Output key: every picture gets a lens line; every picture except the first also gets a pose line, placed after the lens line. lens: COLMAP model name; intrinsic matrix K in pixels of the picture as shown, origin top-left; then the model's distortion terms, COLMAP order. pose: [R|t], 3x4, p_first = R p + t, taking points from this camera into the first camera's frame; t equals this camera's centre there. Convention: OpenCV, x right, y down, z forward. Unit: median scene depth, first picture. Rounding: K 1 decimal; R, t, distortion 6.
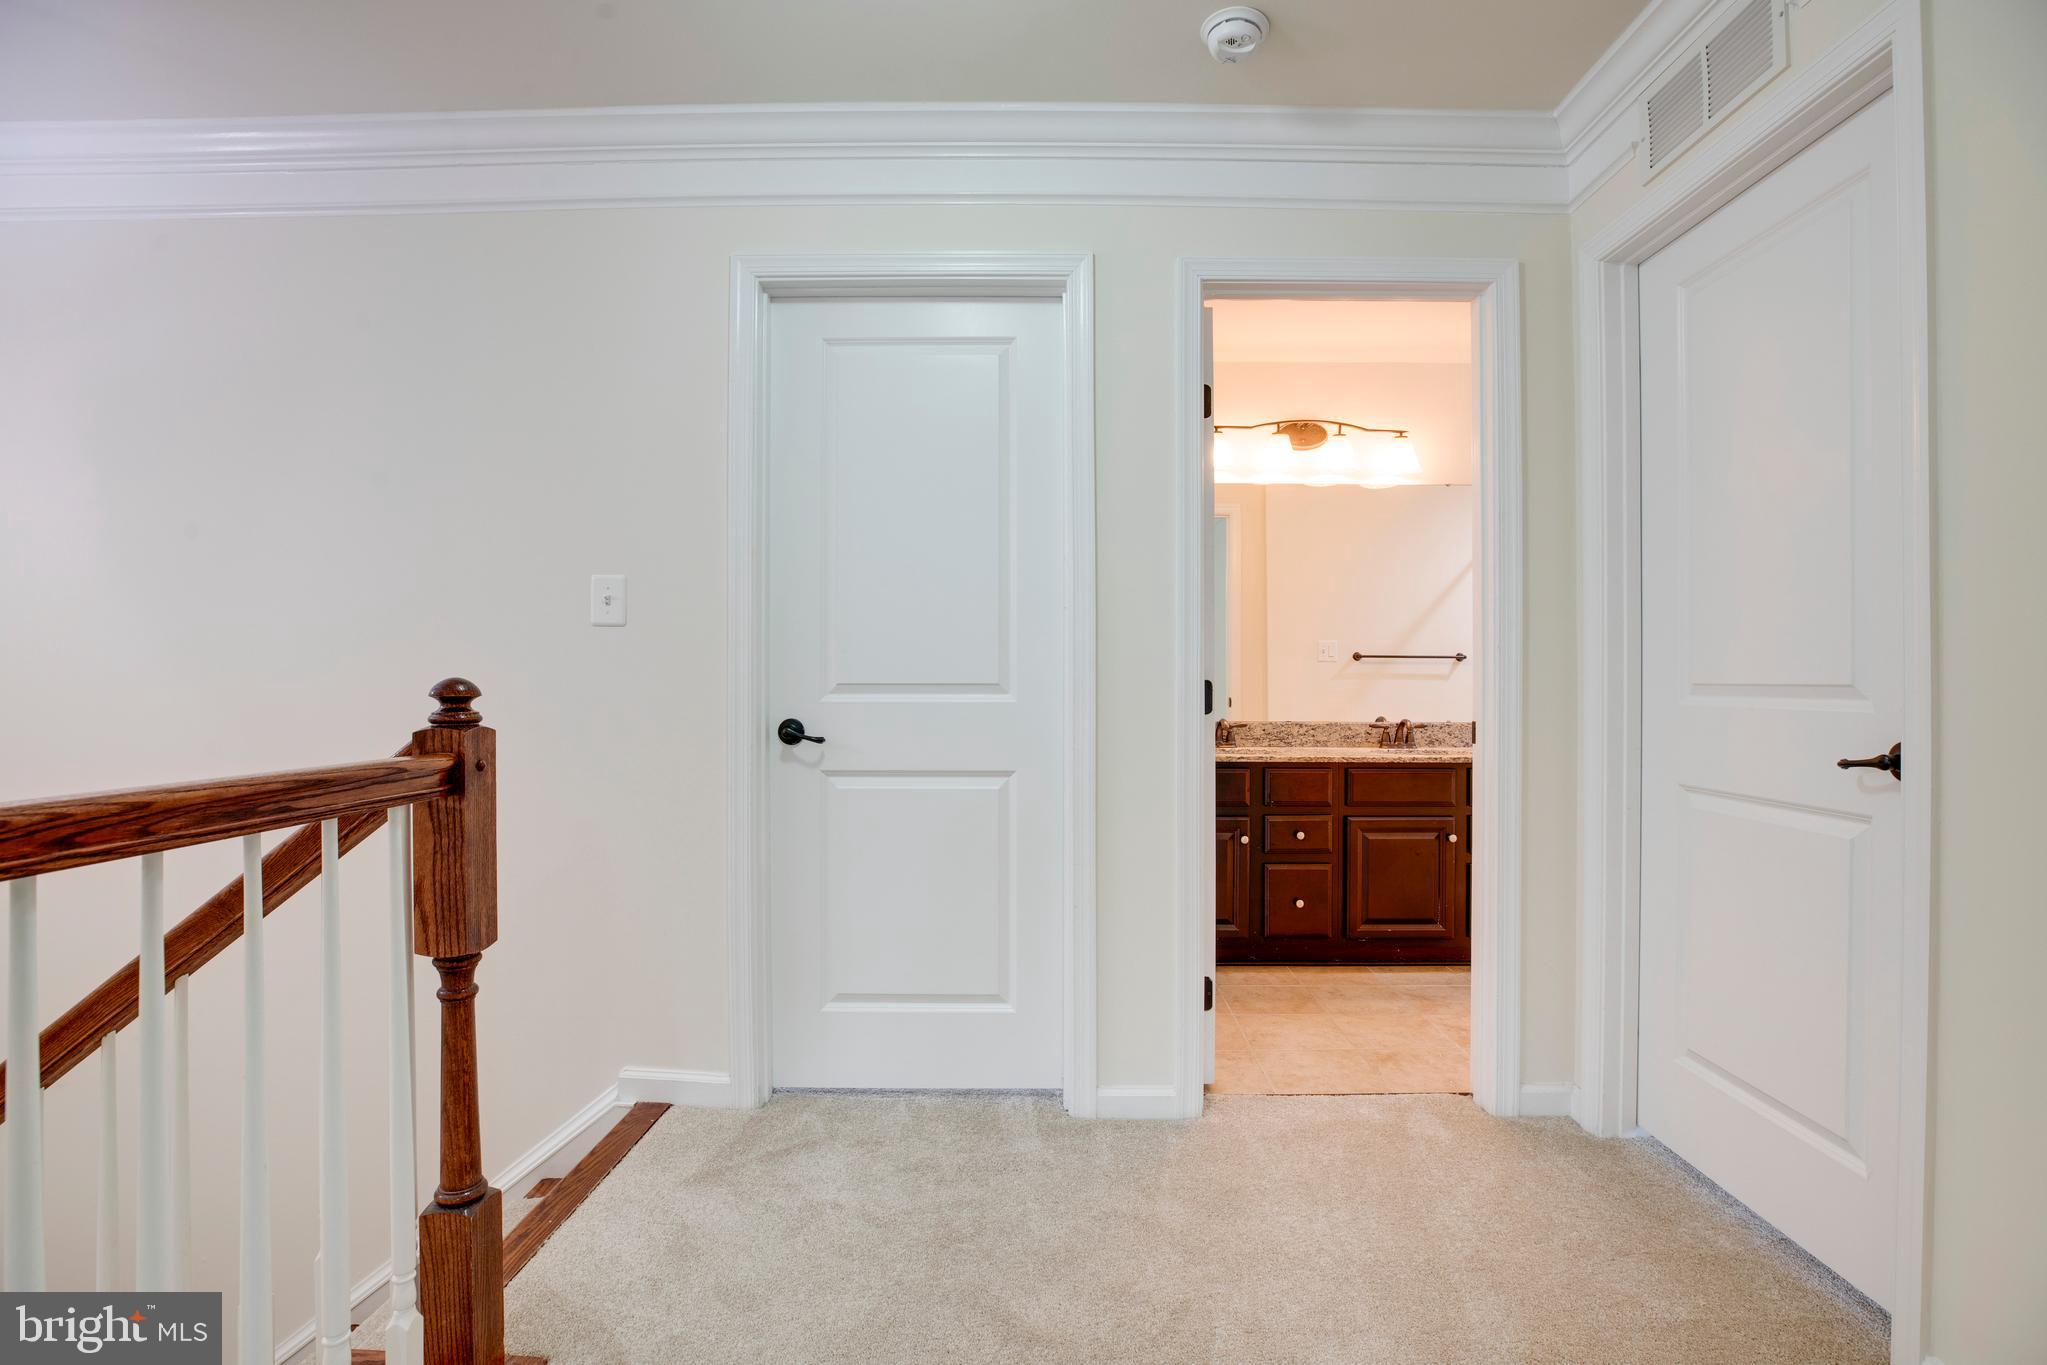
lens RADIAL K [[953.7, 0, 1029.2], [0, 953.7, 680.8], [0, 0, 1]] dist [-0.036752, 0.008684]
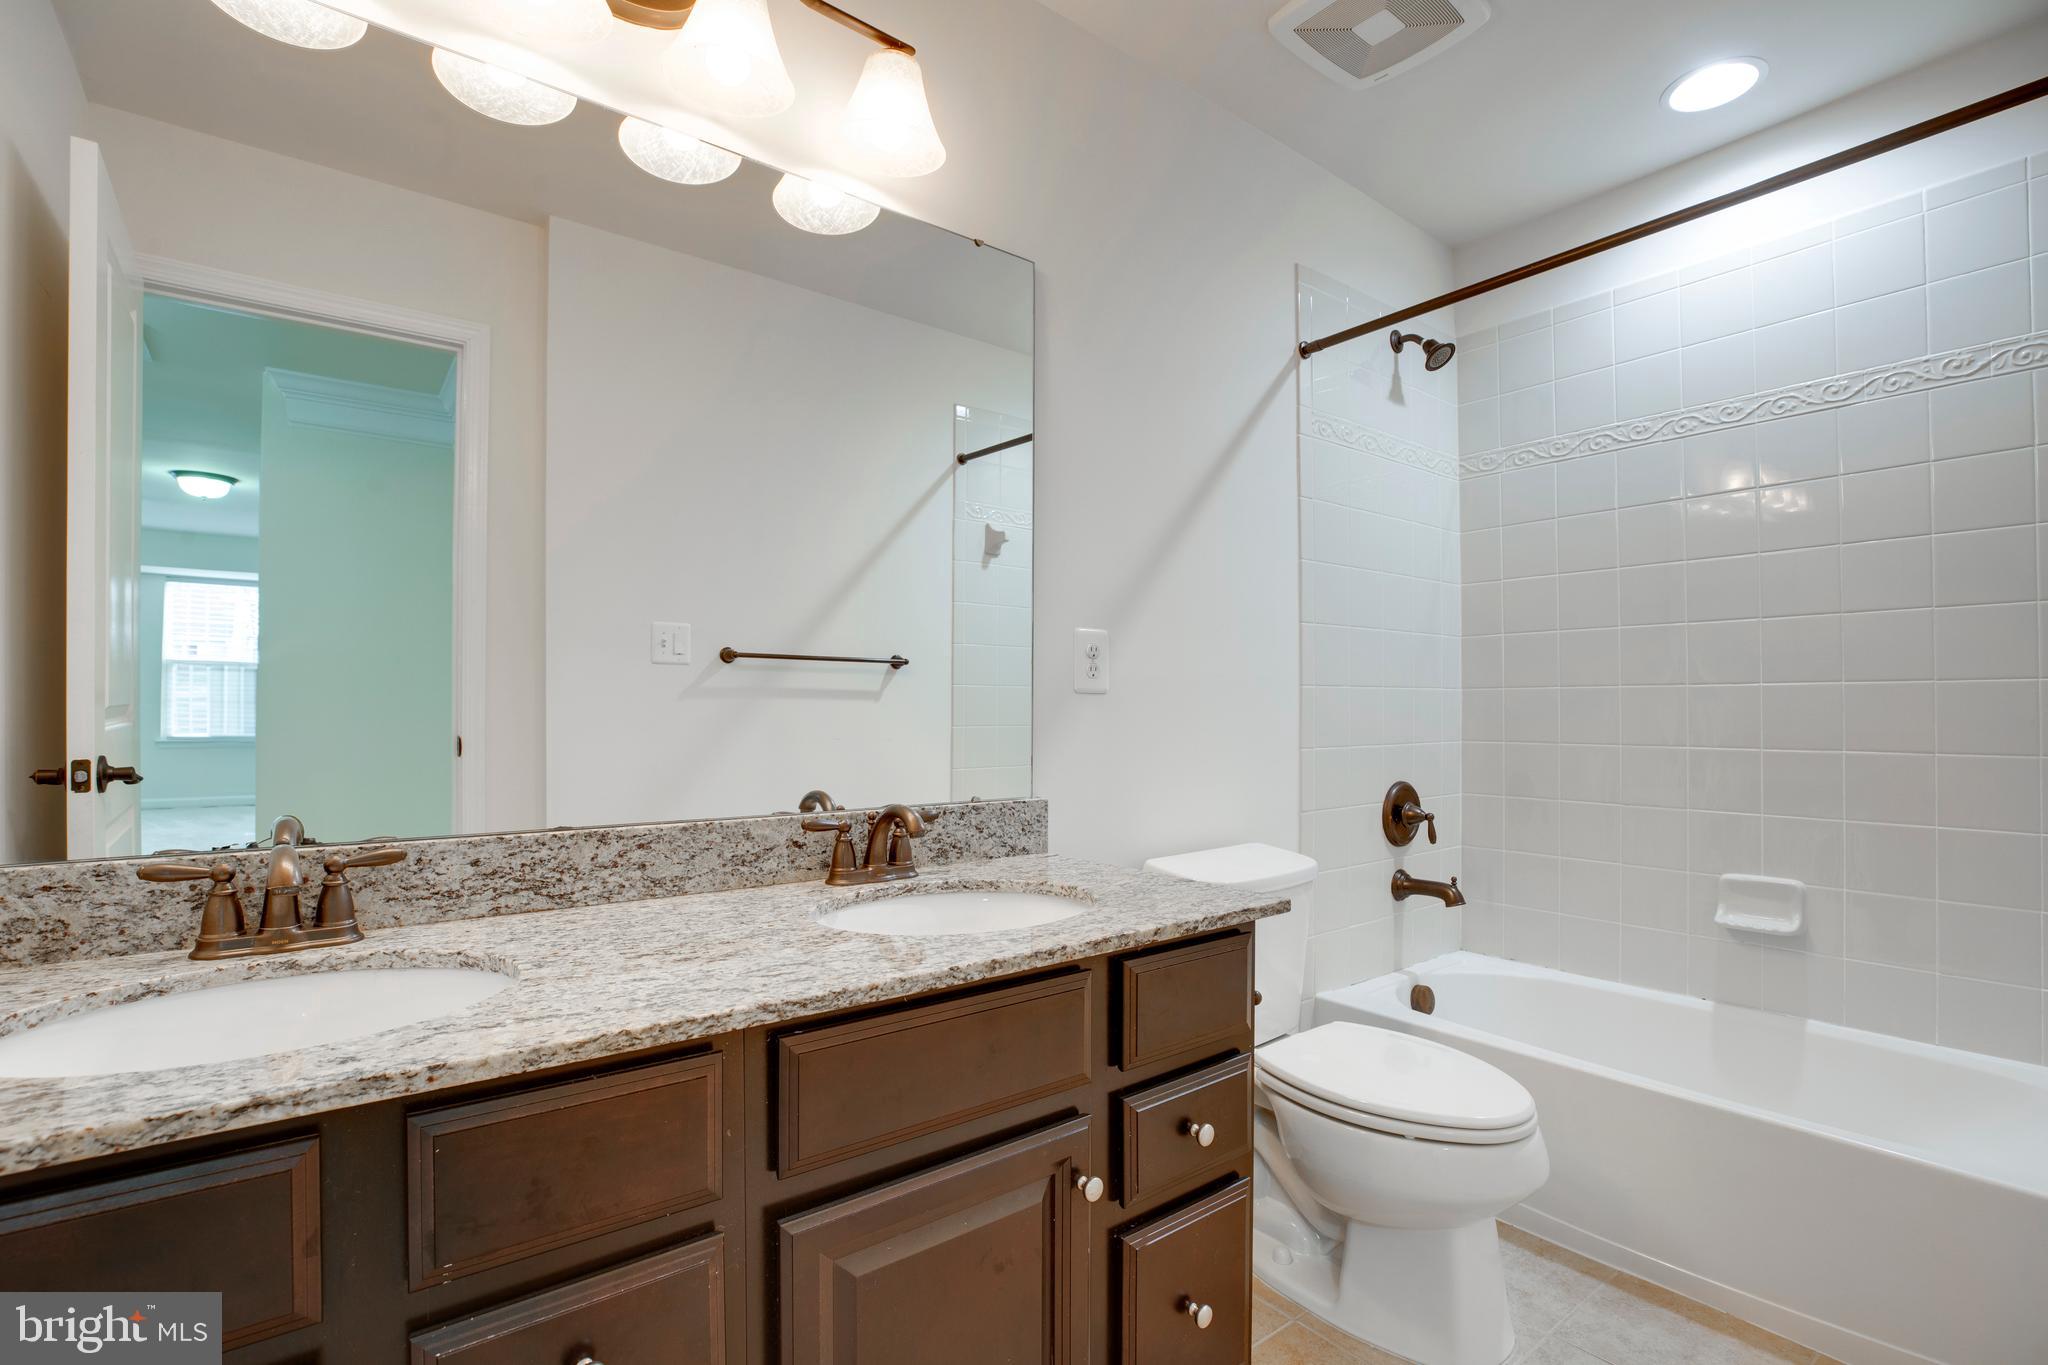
lens RADIAL K [[954.1, 0, 1019.3], [0, 954.1, 702.5], [0, 0, 1]] dist [-0.036752, 0.008684]
pose [[0.785446, 0.000302, 0.618930, 0.197005], [-0.000320, 1.000000, -0.000081, 0.000693], [-0.618930, -0.000134, 0.785446, 0.656454]]
